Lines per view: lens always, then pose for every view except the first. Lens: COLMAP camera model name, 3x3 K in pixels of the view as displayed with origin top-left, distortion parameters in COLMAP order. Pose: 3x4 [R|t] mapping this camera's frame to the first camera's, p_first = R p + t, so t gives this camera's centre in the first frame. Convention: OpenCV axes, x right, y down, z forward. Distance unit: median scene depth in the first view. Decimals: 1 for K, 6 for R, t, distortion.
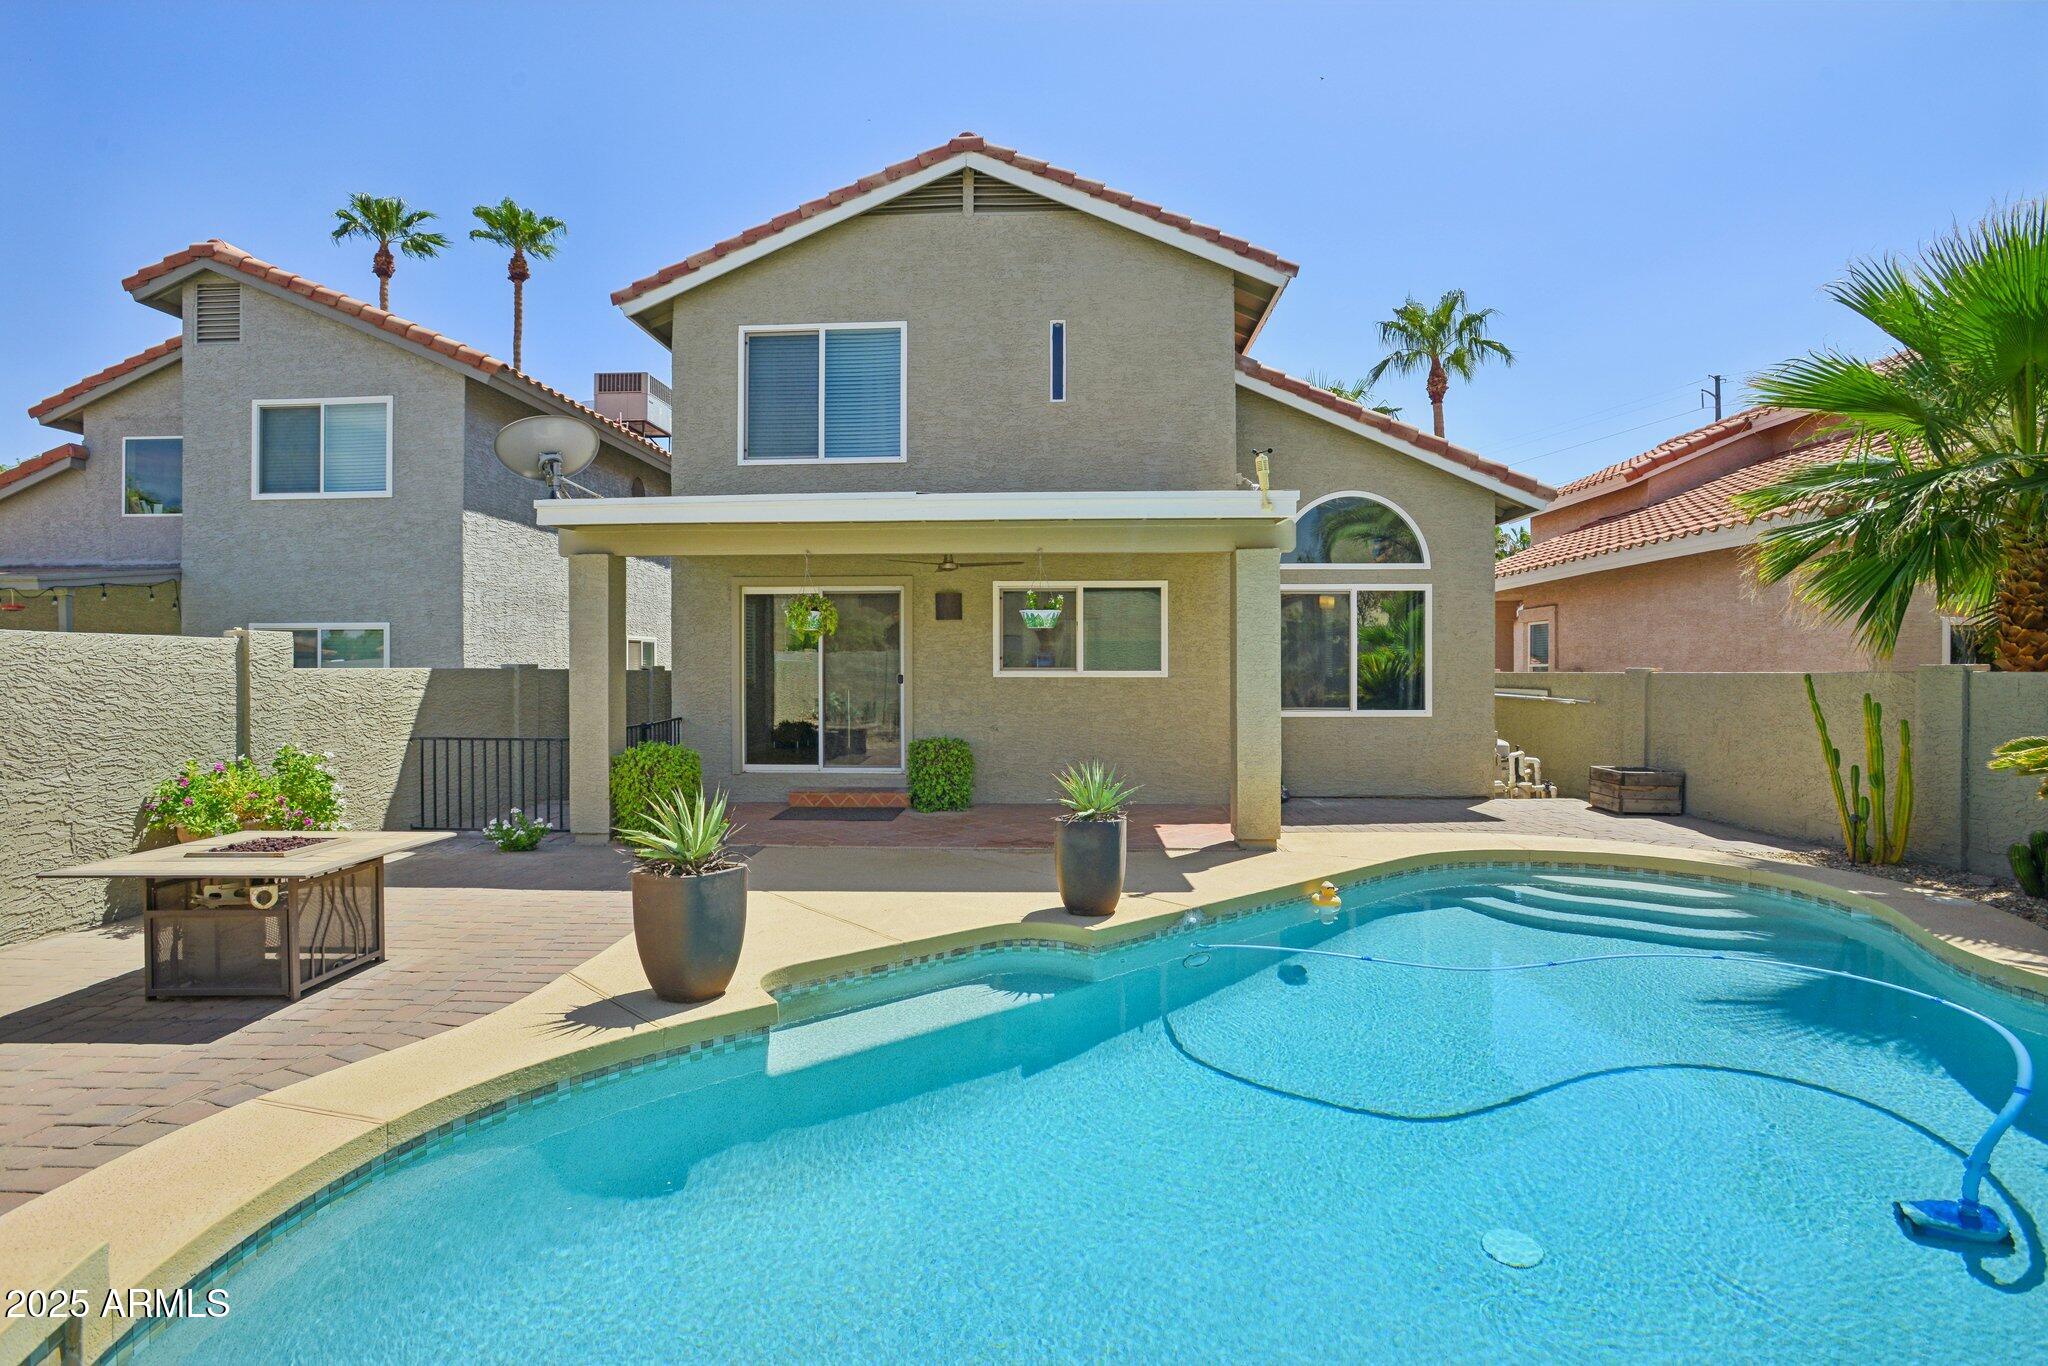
lens RADIAL K [[1028.8, 0, 1007.0], [0, 1028.8, 672.3], [0, 0, 1]] dist [-0.029696, 0.006222]
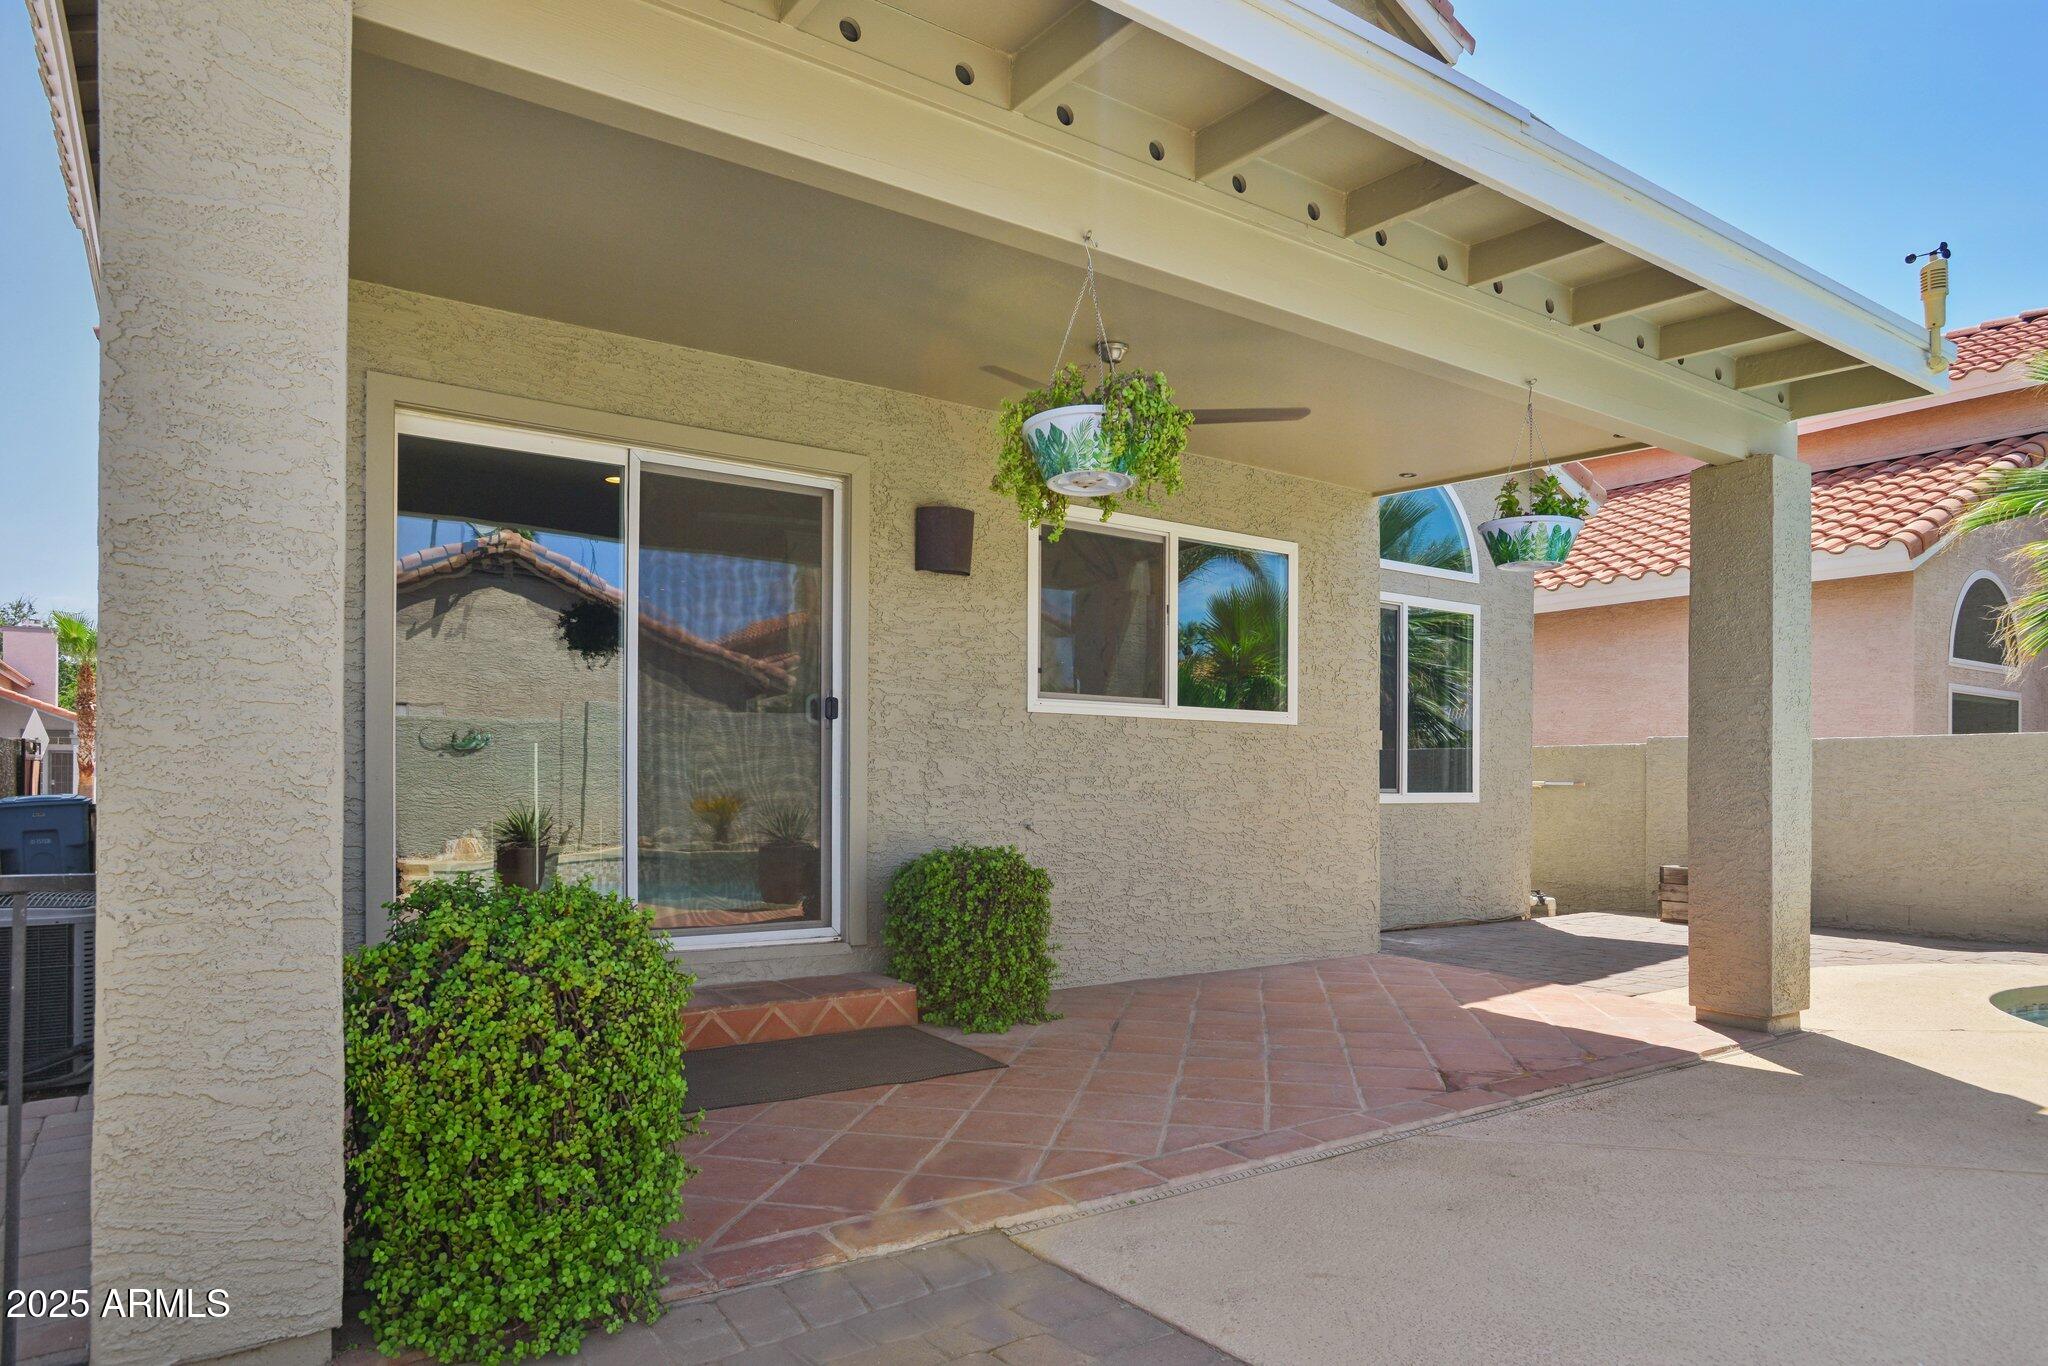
lens RADIAL K [[1221.9, 0, 957.5], [0, 1221.9, 798.7], [0, 0, 1]] dist [-0.036795, -0.000997]
pose [[0.801339, 0.000026, 0.598210, -0.355468], [-0.003289, 0.999985, 0.004362, 0.040423], [-0.598201, -0.005463, 0.801327, 0.591951]]
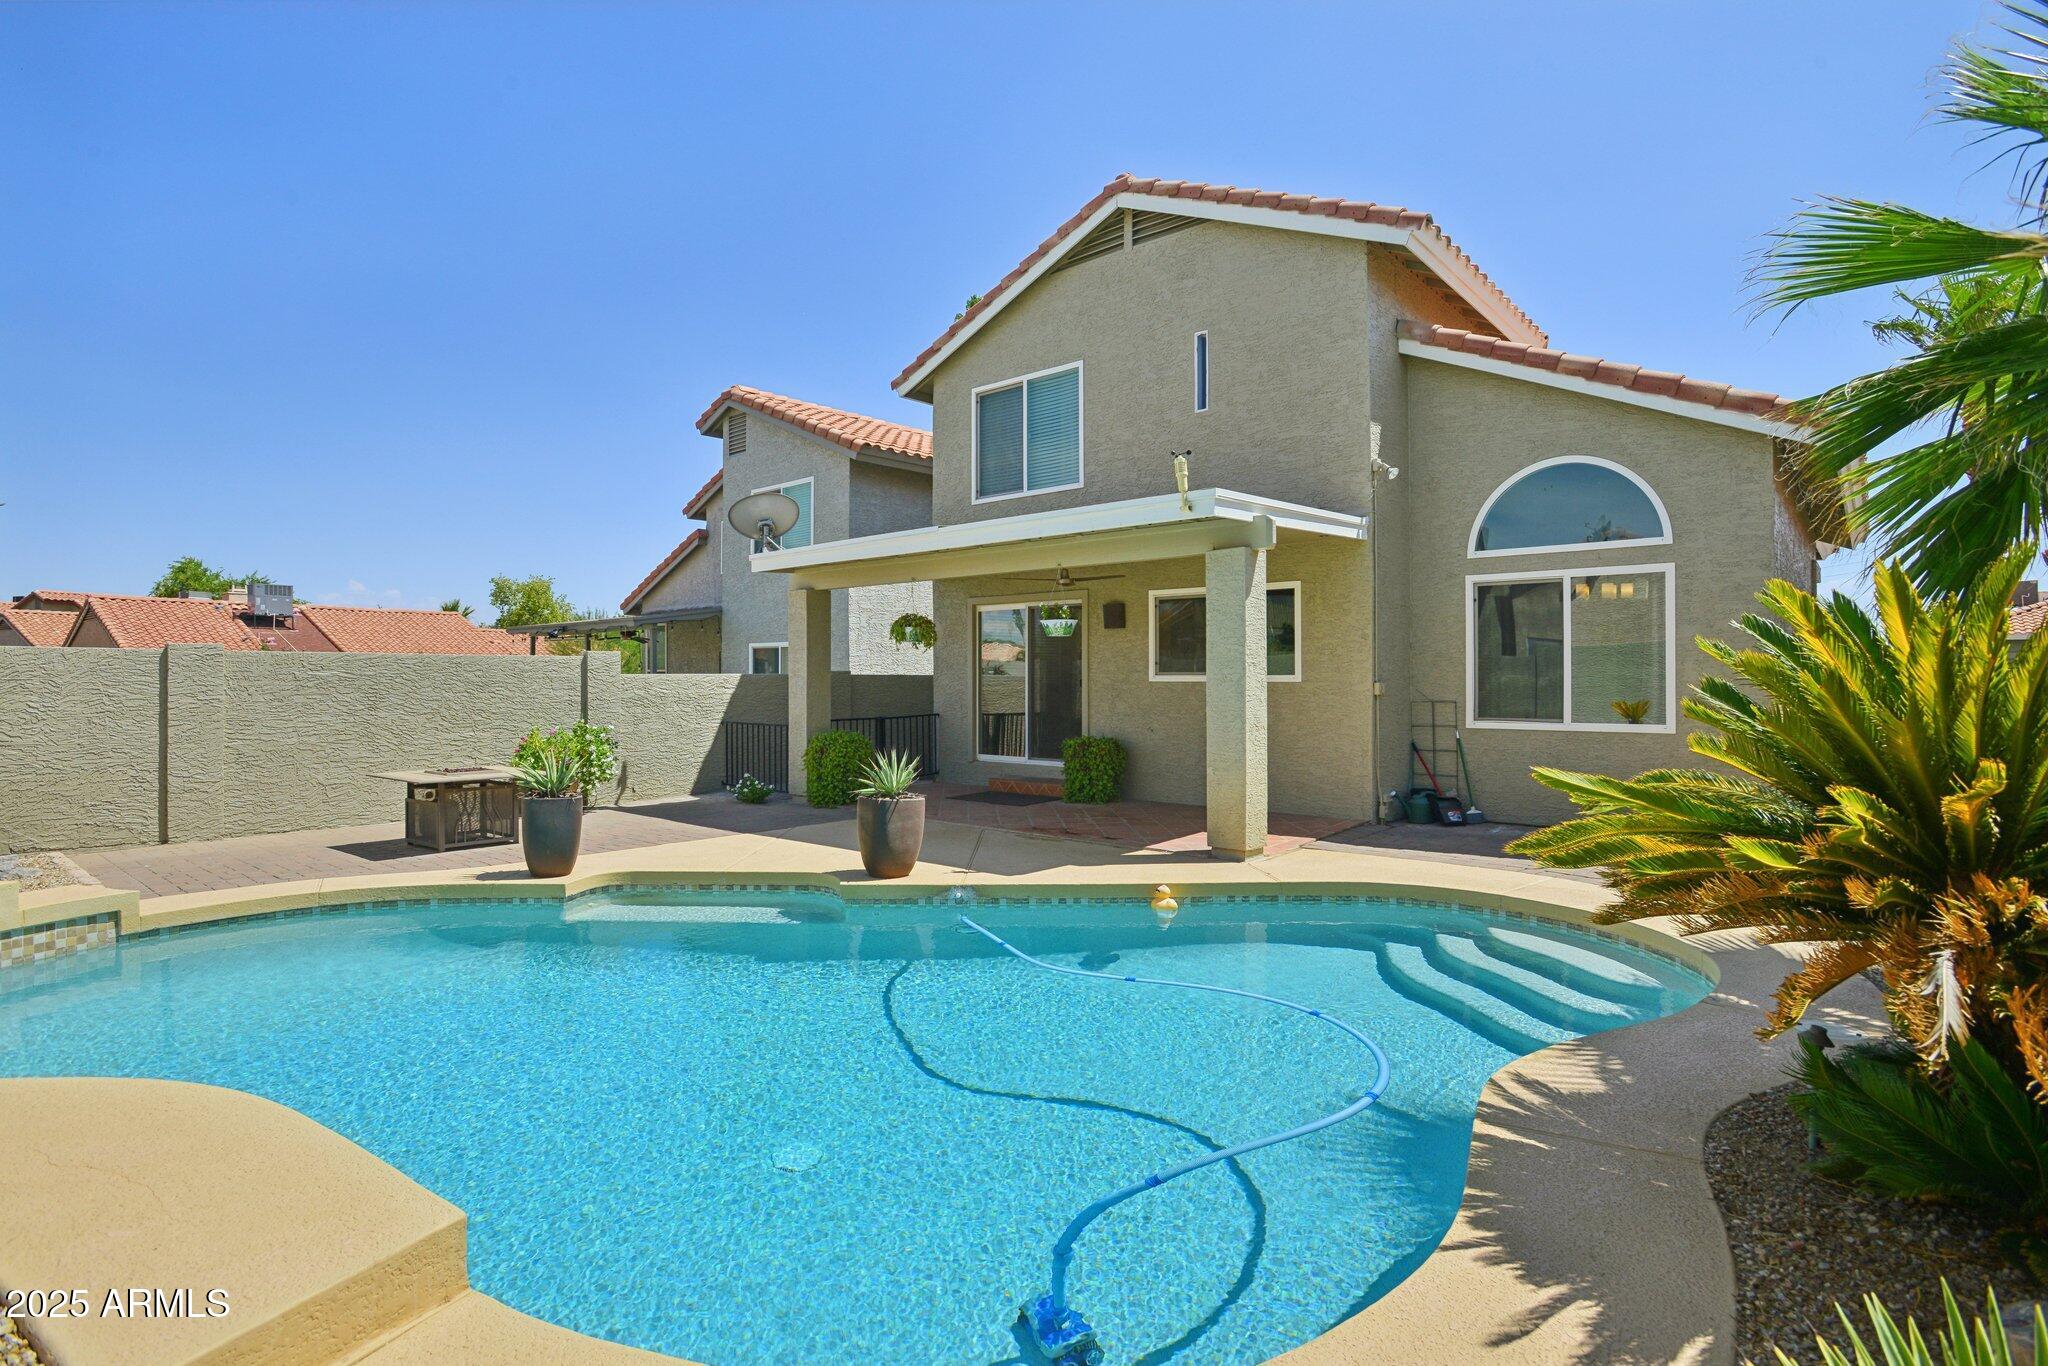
lens RADIAL K [[1028.8, 0, 976.6], [0, 1028.8, 675.4], [0, 0, 1]] dist [-0.029696, 0.006222]
pose [[0.773136, -0.001105, -0.634239, 0.518758], [-0.000255, 0.999998, -0.002052, 0.000711], [0.634240, 0.001748, 0.773135, 0.071767]]
